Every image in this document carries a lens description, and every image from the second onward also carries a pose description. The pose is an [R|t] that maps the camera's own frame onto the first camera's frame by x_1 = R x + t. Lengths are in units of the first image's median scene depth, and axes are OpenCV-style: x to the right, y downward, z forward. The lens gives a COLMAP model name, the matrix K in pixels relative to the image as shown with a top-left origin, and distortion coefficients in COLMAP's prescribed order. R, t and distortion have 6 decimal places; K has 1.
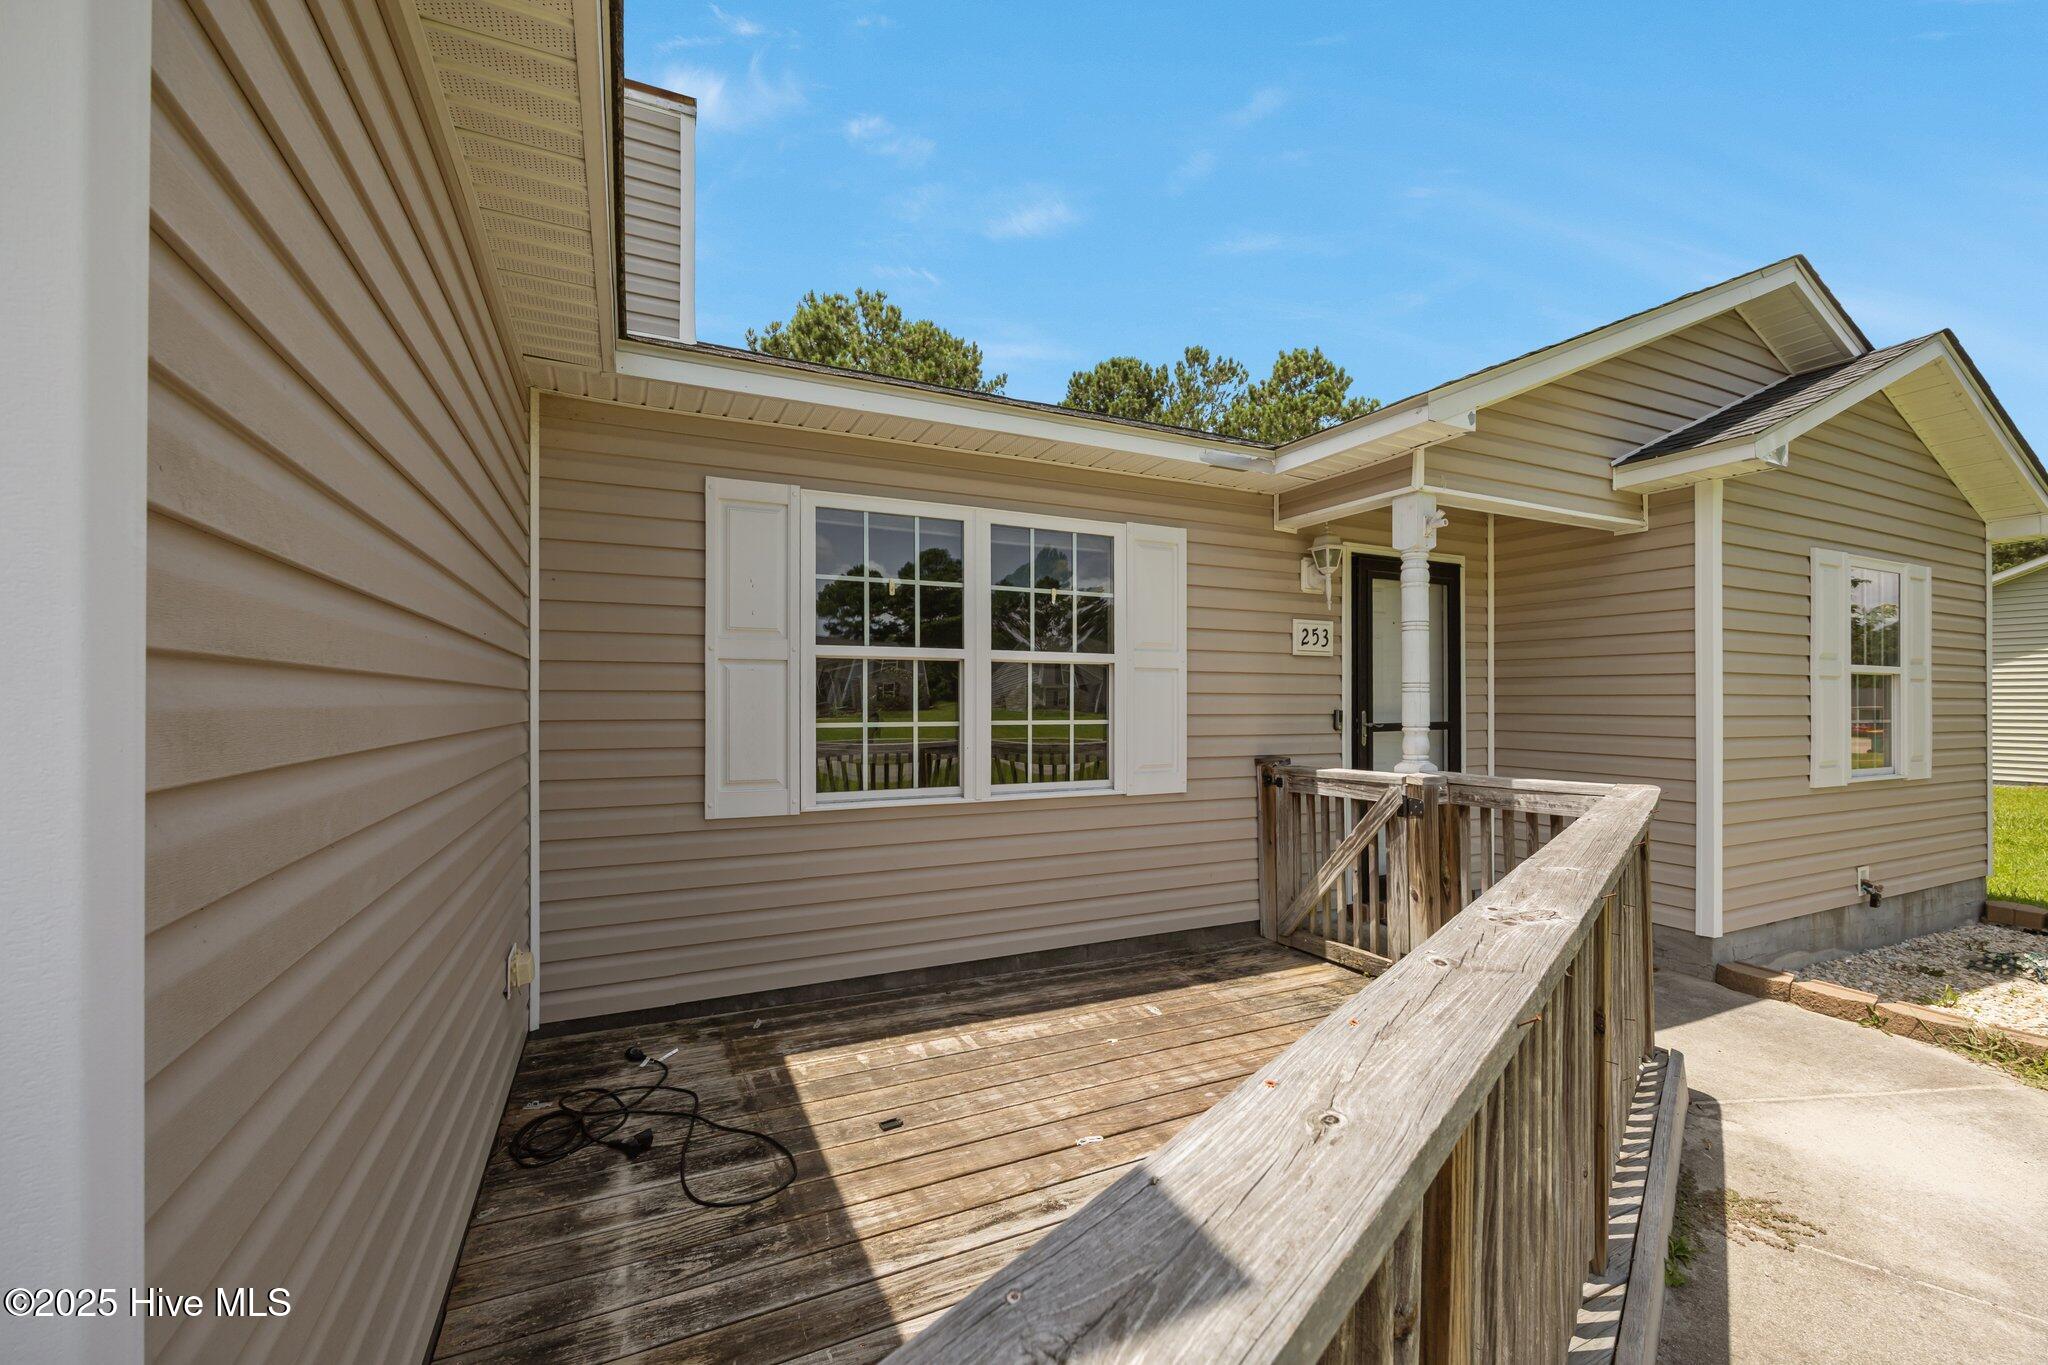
lens RADIAL K [[810.7, 0, 1014.9], [0, 810.7, 686.2], [0, 0, 1]] dist [-0.000656, -0.000534]
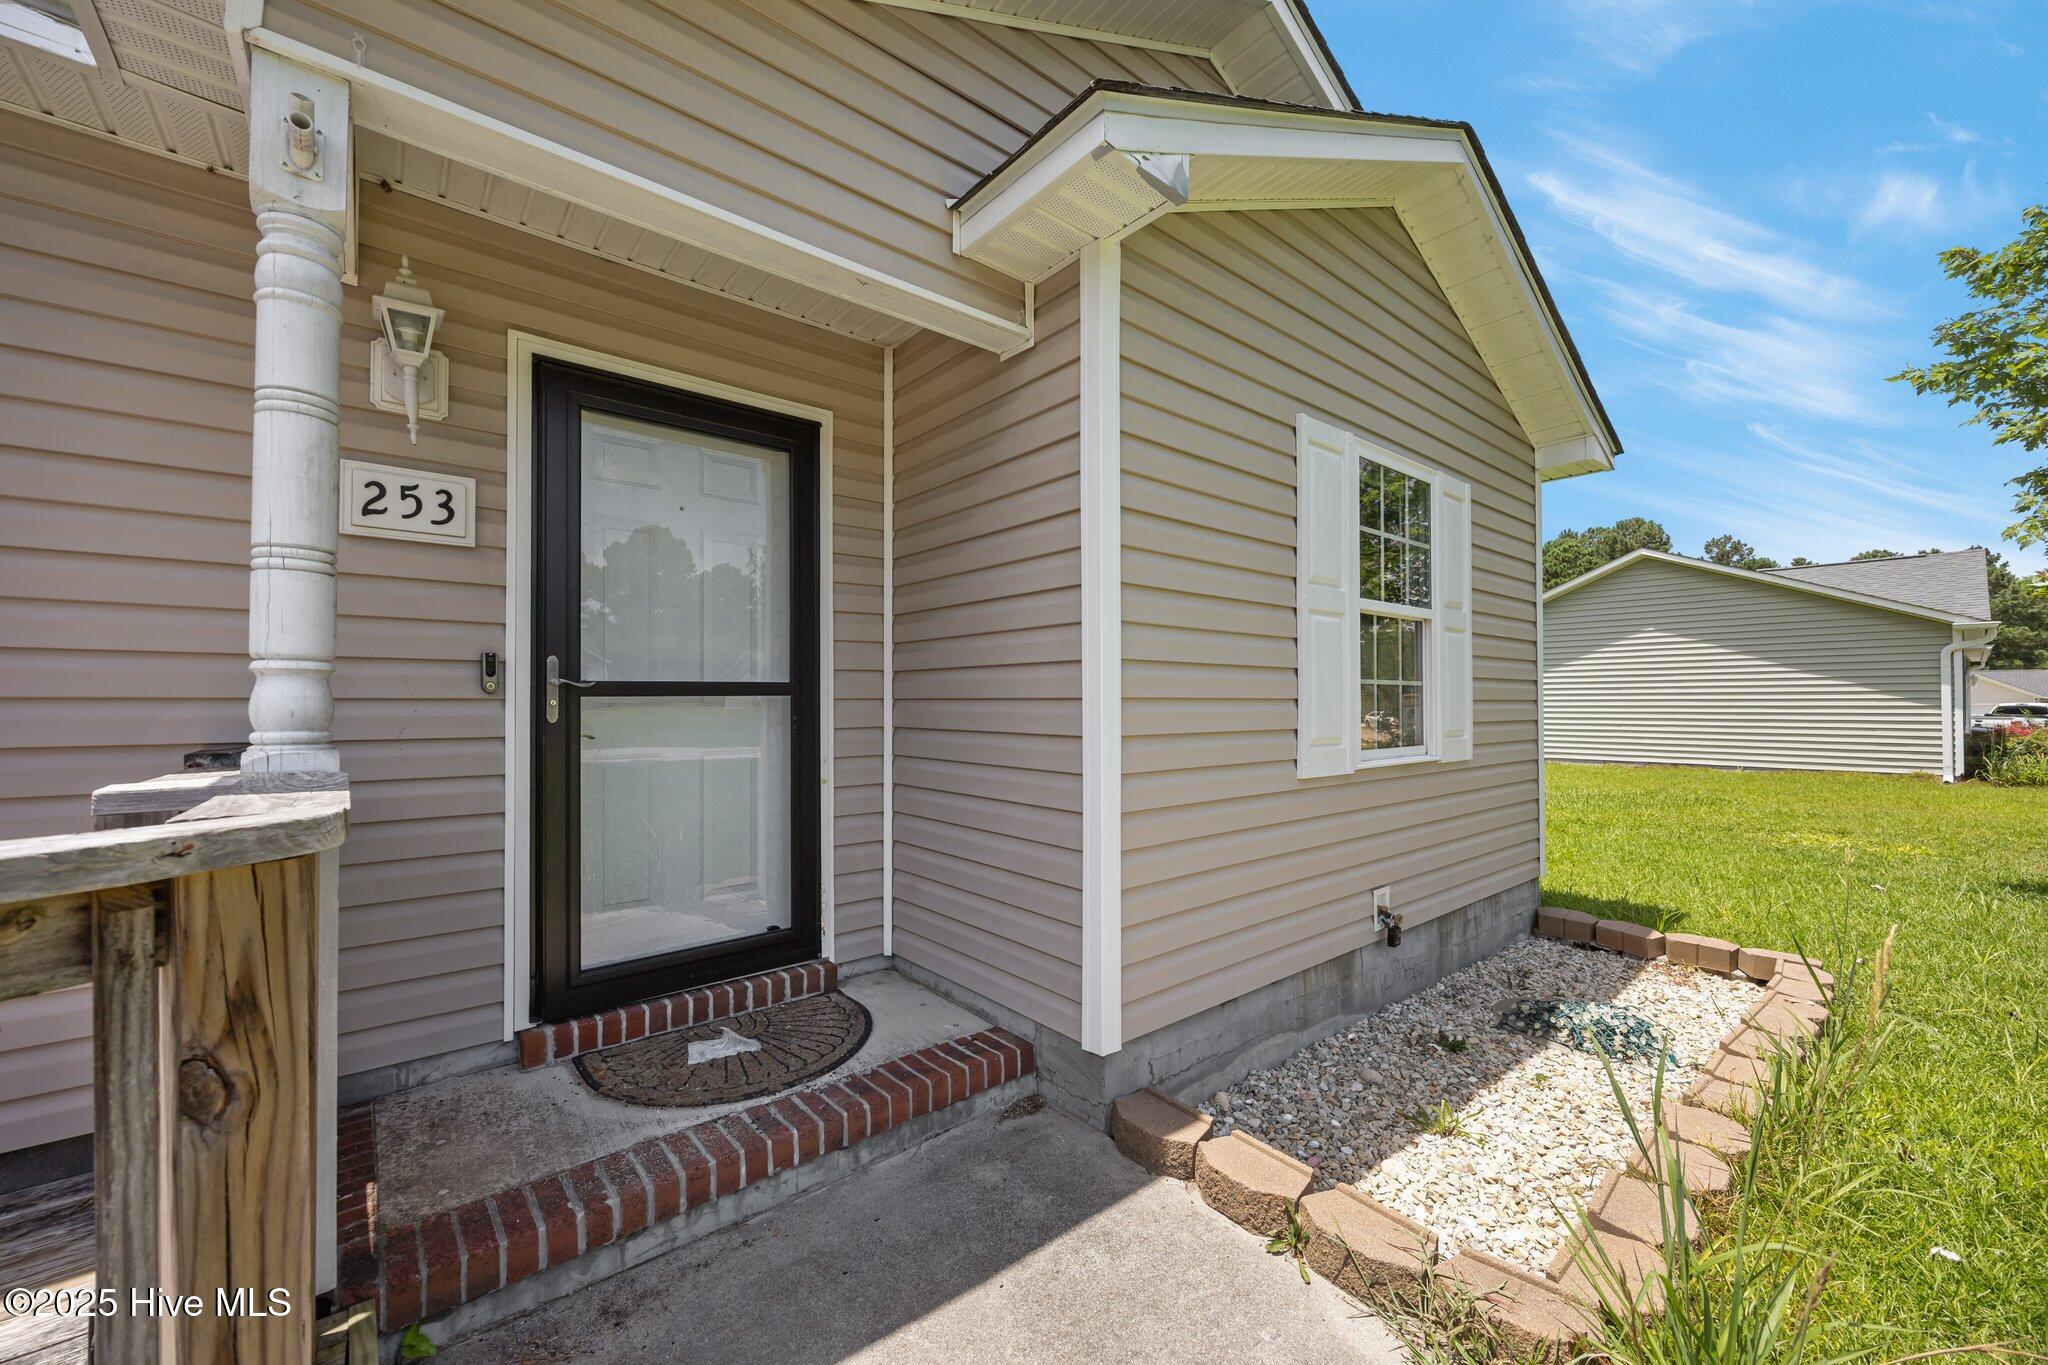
lens RADIAL K [[786.1, 0, 1026.4], [0, 786.1, 677.8], [0, 0, 1]] dist [-0.000315, -0.000143]
pose [[0.967289, 0.002927, 0.253658, 0.605748], [0.000439, 0.999913, -0.013212, 0.052166], [-0.253675, 0.012891, 0.967204, 0.437881]]
